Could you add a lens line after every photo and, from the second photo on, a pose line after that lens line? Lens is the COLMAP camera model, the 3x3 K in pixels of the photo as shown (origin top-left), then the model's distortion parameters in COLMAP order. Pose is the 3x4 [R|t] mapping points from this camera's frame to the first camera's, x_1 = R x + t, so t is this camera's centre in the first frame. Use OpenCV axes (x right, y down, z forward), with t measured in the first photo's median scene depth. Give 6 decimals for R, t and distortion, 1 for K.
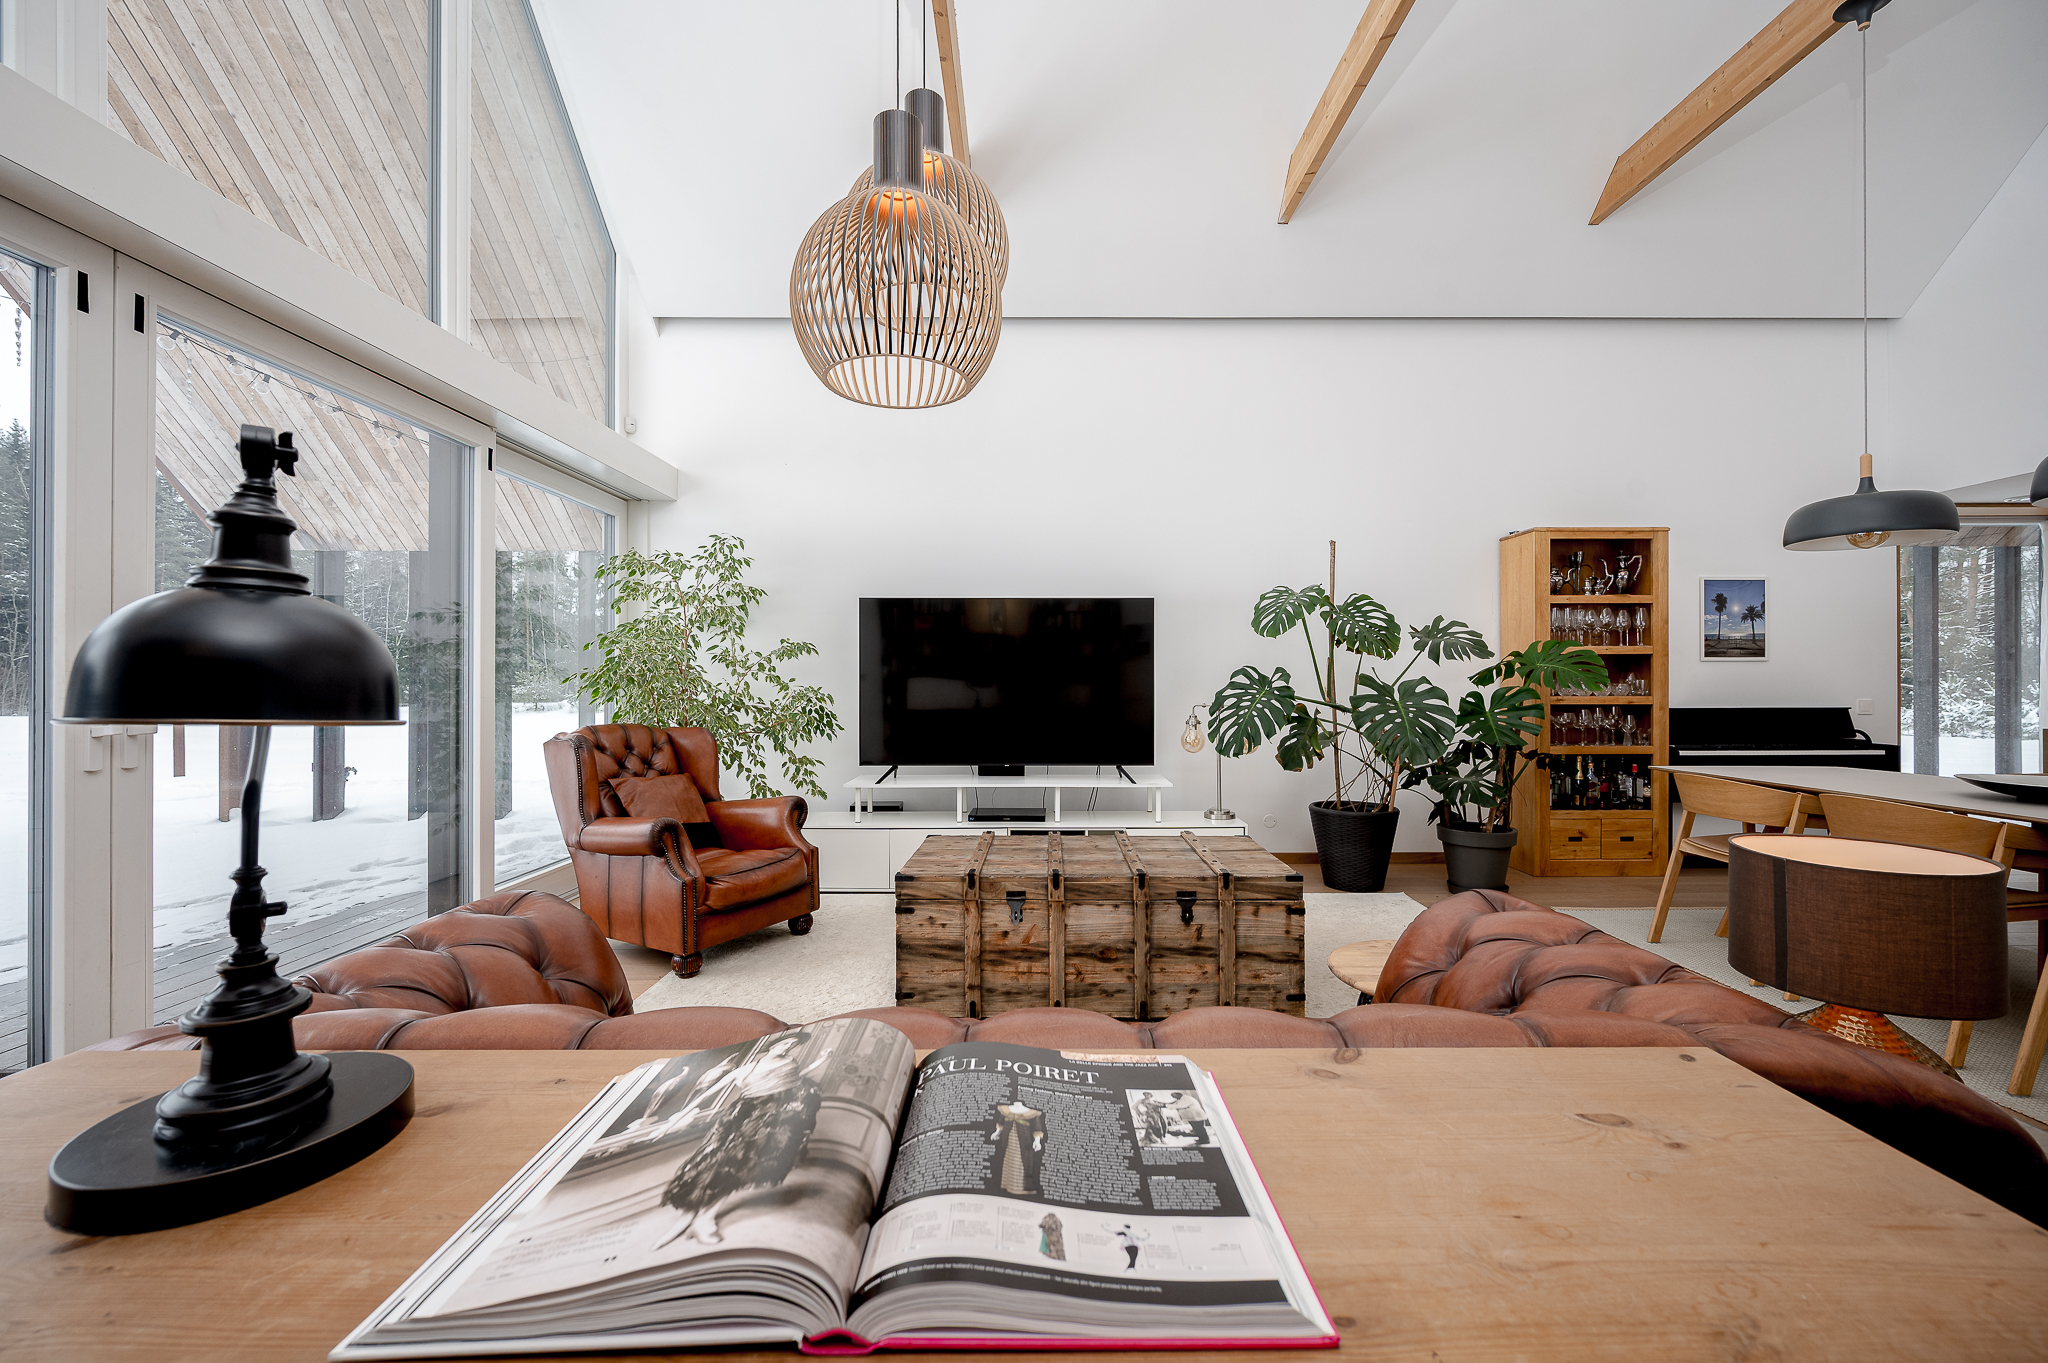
lens RADIAL K [[836.5, 0, 1048.6], [0, 836.5, 681.7], [0, 0, 1]] dist [-0.001587, -0.000186]
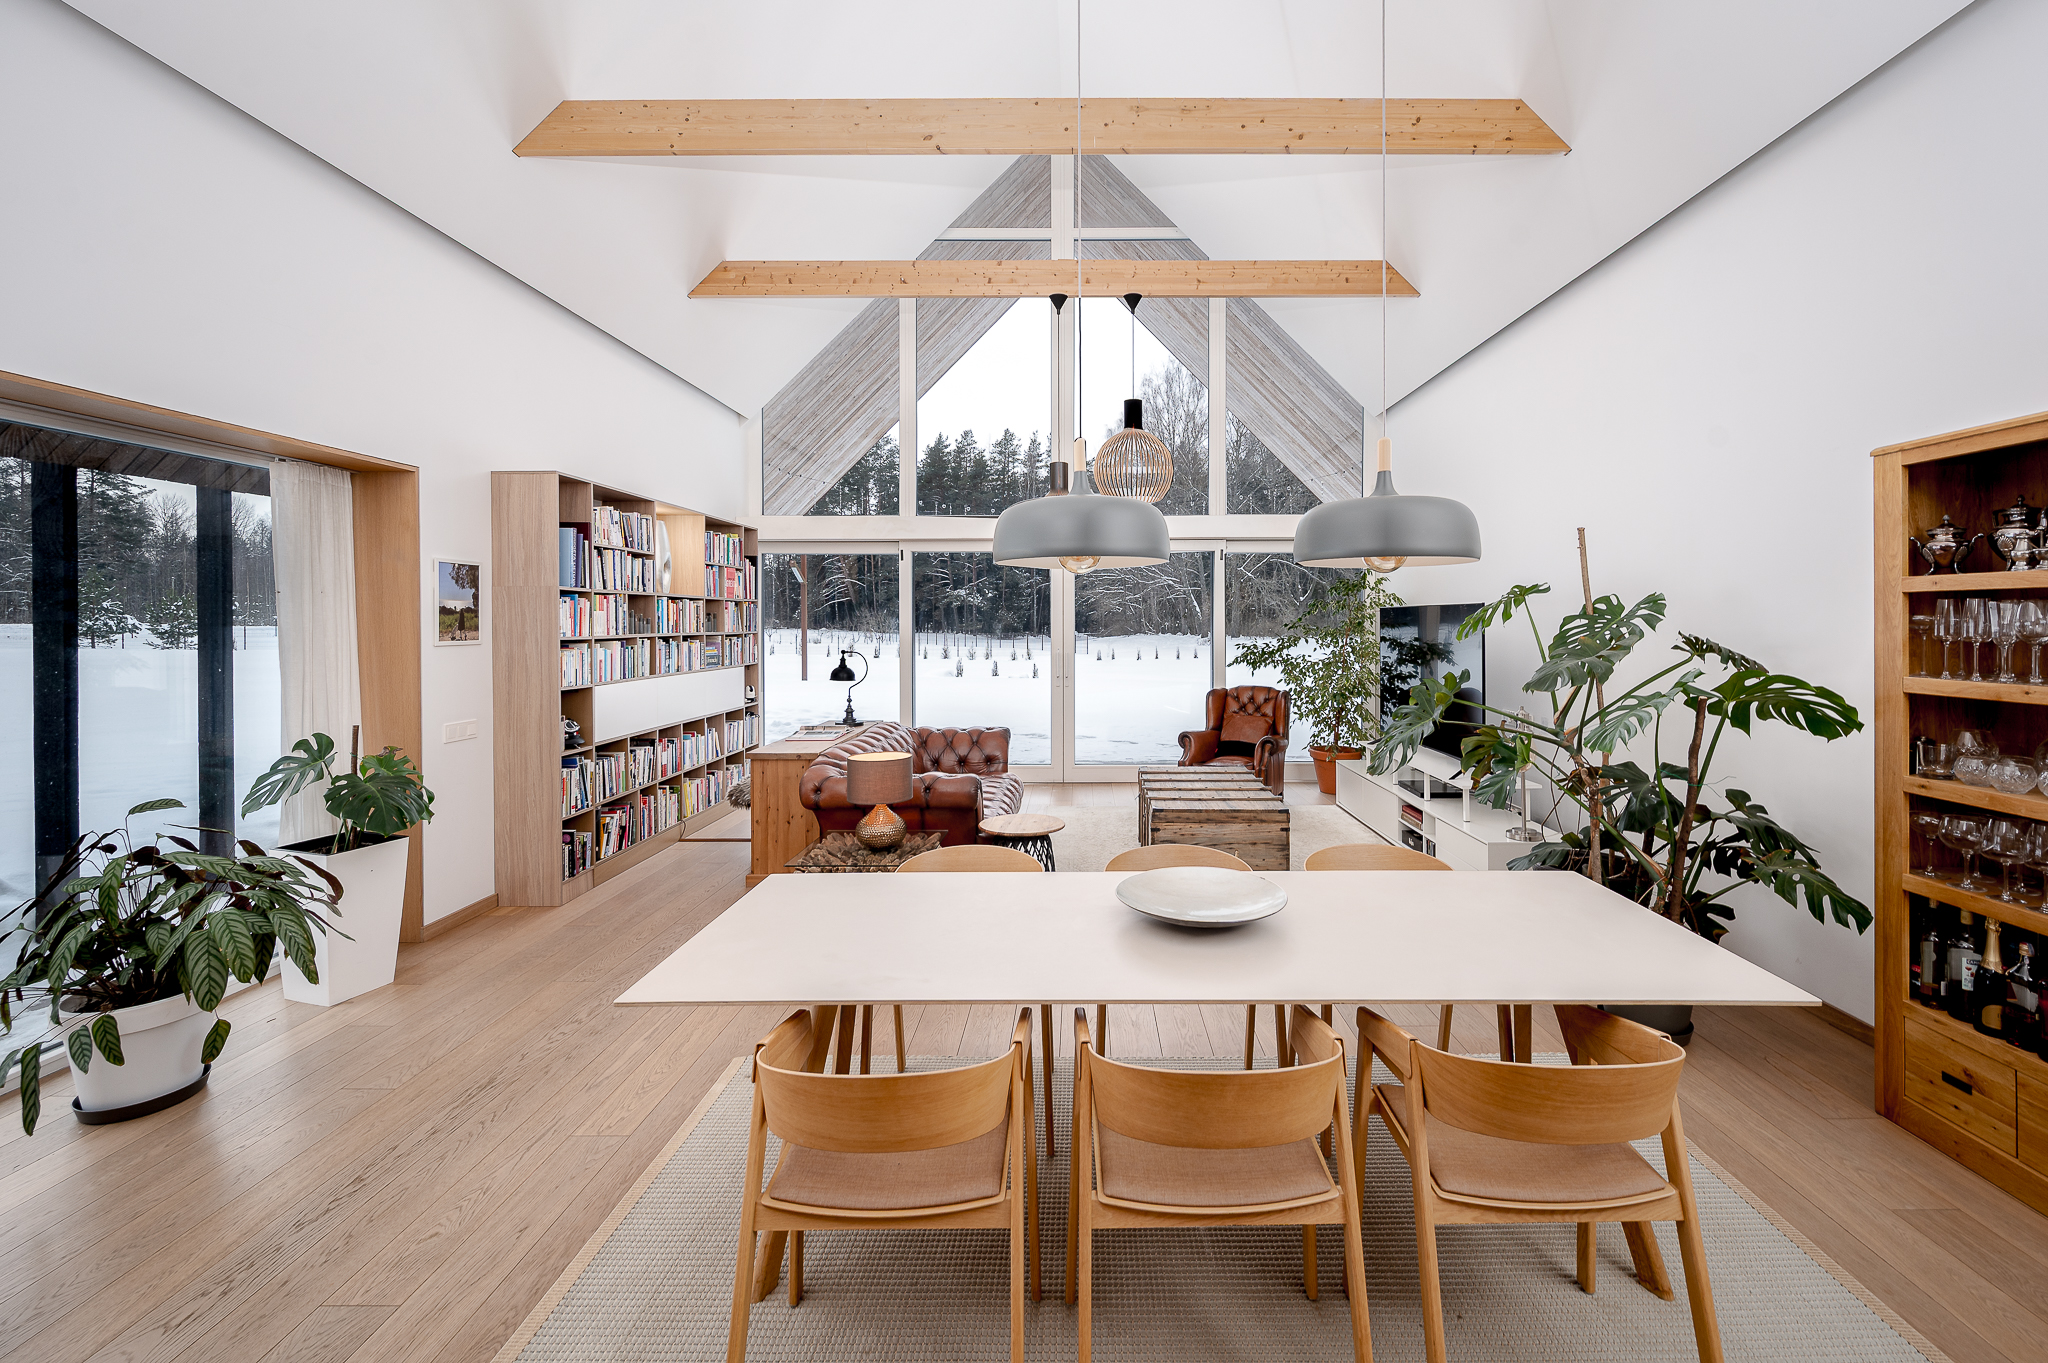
lens RADIAL K [[849.4, 0, 1030.3], [0, 849.4, 625.4], [0, 0, 1]] dist [-0.001649, -0.000219]
pose [[-0.053735, 0.005671, -0.998539, 1.186026], [0.010025, 0.999937, 0.005140, -0.085117], [0.998505, -0.009734, -0.053789, 0.517984]]
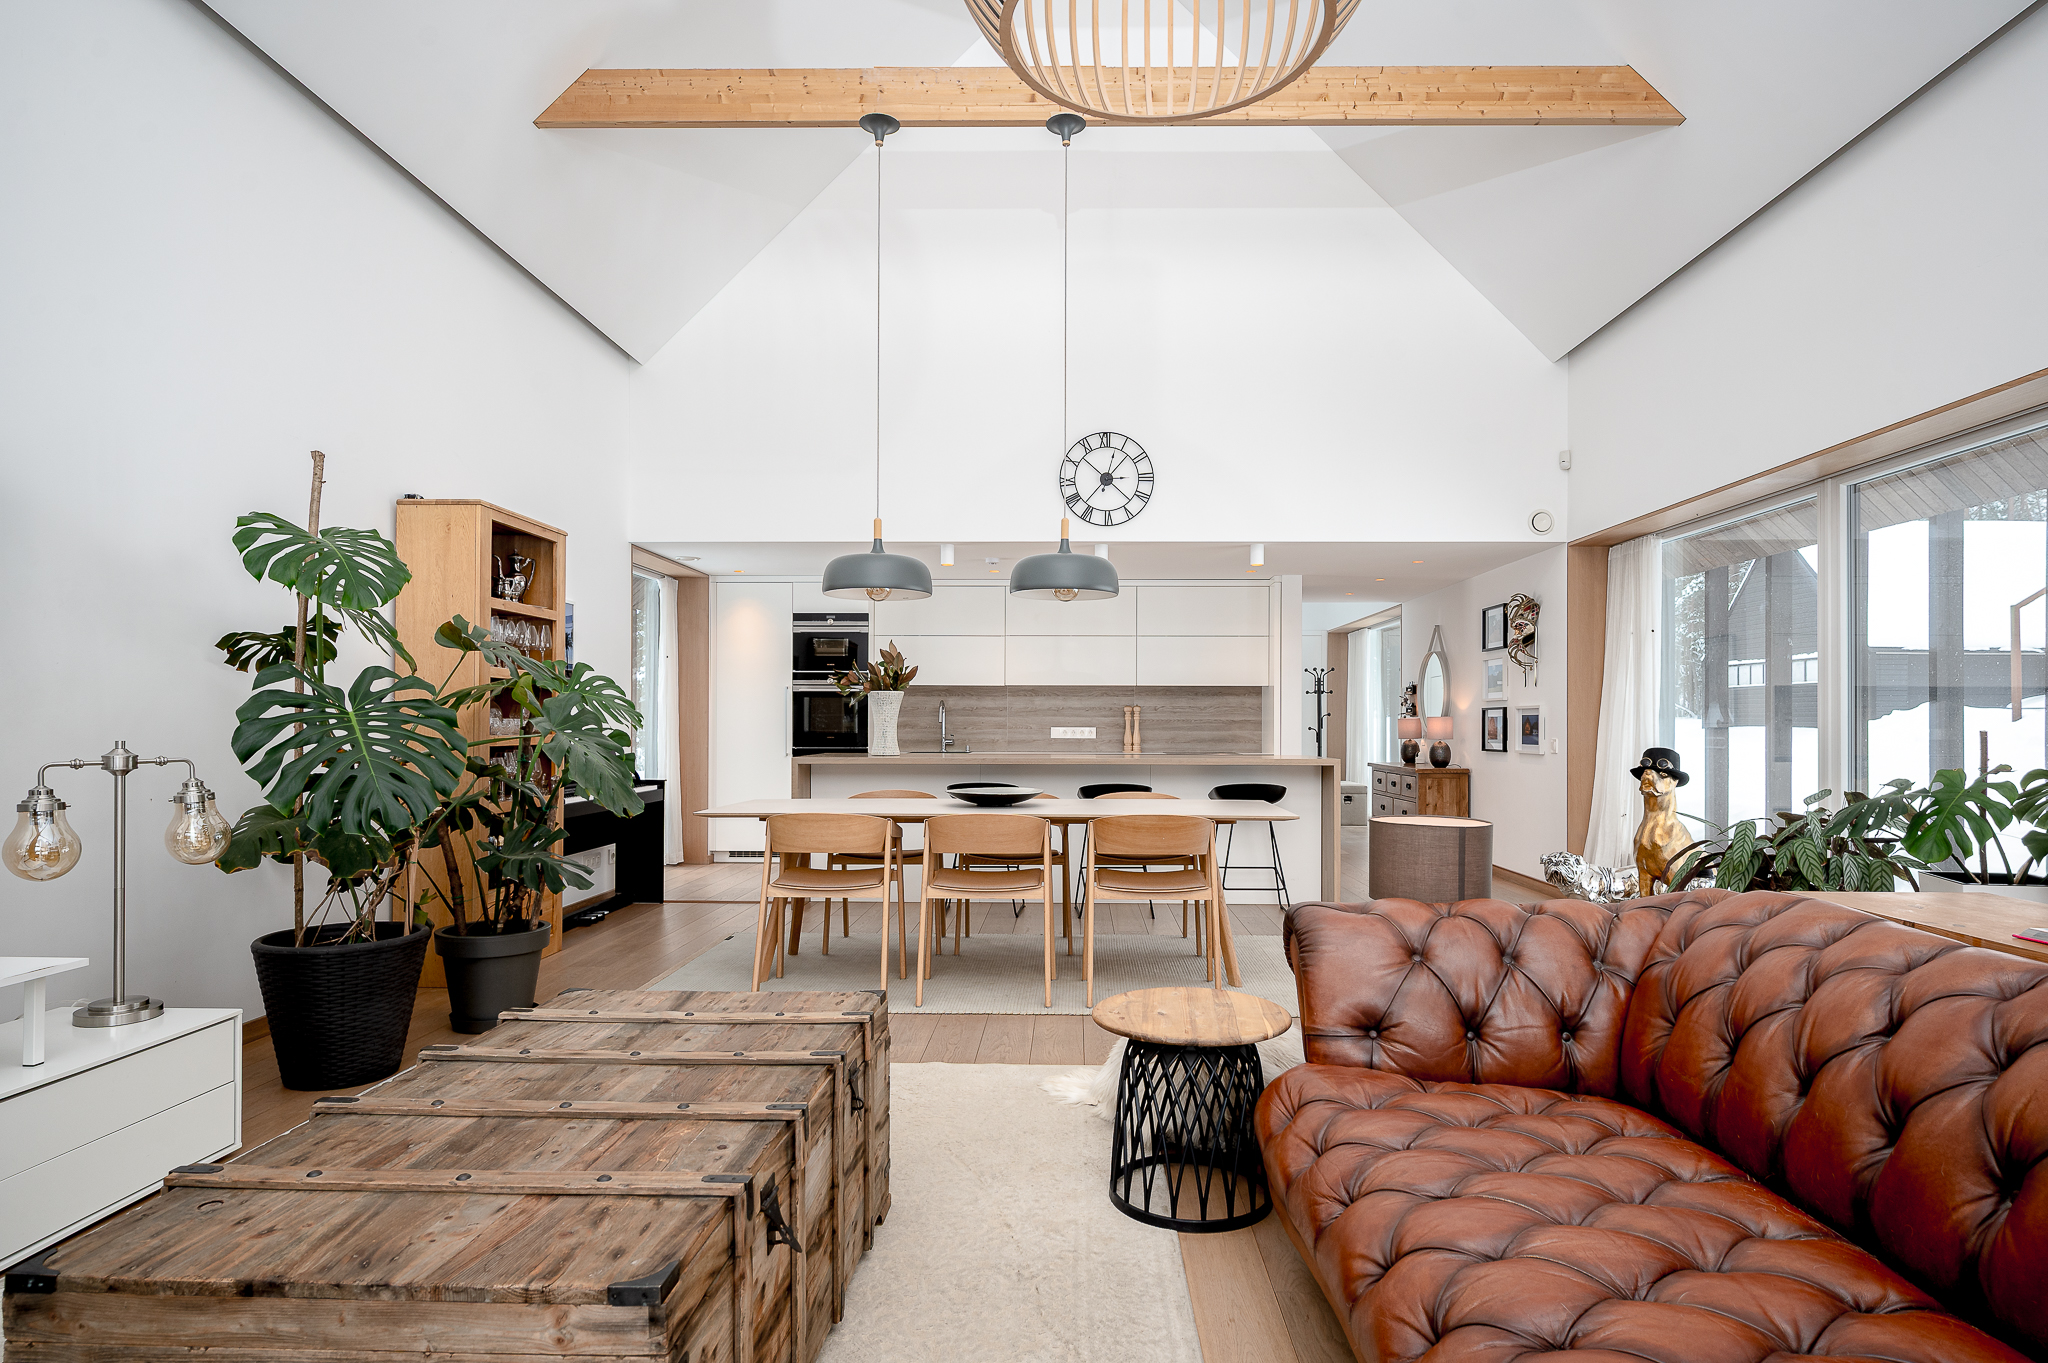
lens RADIAL K [[1111.8, 0, 1064.9], [0, 1111.8, 718.6], [0, 0, 1]] dist [-0.002260, -0.001325]
pose [[0.011242, 0.006050, 0.999919, -0.375110], [-0.006800, 0.999959, -0.005973, 0.005579], [-0.999914, -0.006732, 0.011283, 0.508794]]
